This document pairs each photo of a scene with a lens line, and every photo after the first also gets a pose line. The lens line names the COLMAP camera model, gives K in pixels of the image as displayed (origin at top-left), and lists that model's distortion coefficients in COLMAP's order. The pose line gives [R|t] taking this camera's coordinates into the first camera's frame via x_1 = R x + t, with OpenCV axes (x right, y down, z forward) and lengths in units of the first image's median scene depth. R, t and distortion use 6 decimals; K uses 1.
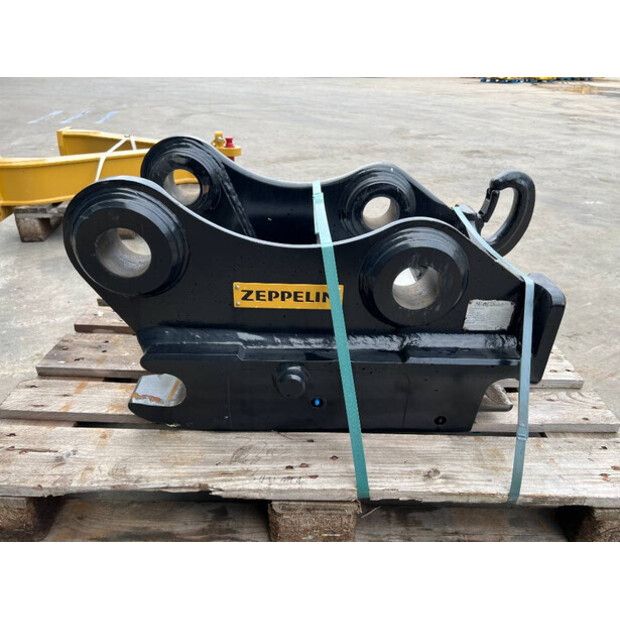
lens RADIAL K [[461.9, 0, 310.0], [0, 461.9, 310.0], [0, 0, 1]] dist [0.001261, -0.009361]
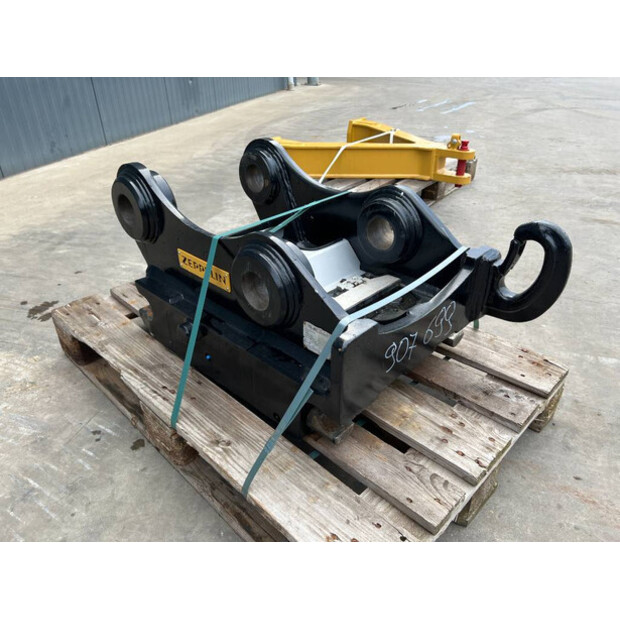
lens RADIAL K [[449.5, 0, 310.0], [0, 449.5, 310.0], [0, 0, 1]] dist [0.010826, 0.002817]
pose [[0.721750, 0.330852, -0.607958, 0.426130], [-0.312745, 0.939466, 0.139978, -0.084418], [0.617468, 0.089106, 0.781532, 0.083012]]
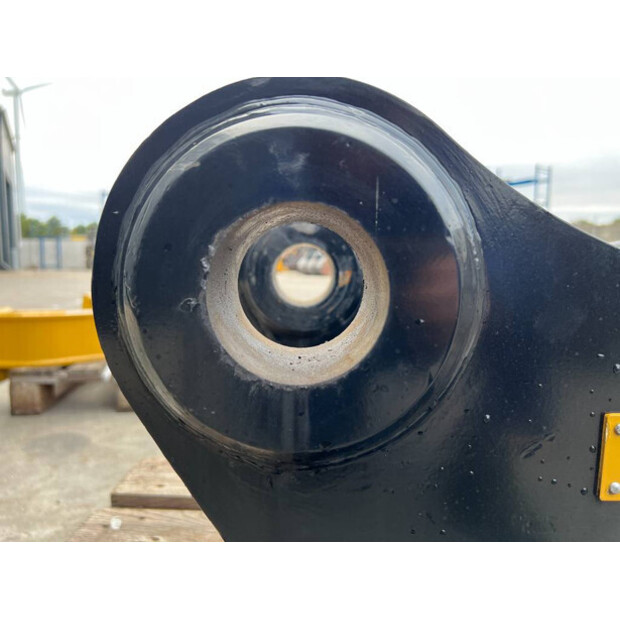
lens RADIAL K [[461.9, 0, 310.0], [0, 461.9, 310.0], [0, 0, 1]] dist [0.001261, -0.009361]
pose [[0.999871, -0.014734, -0.006326, -0.149656], [0.010956, 0.915849, -0.401373, -0.000727], [0.011708, 0.401252, 0.915893, 0.283335]]
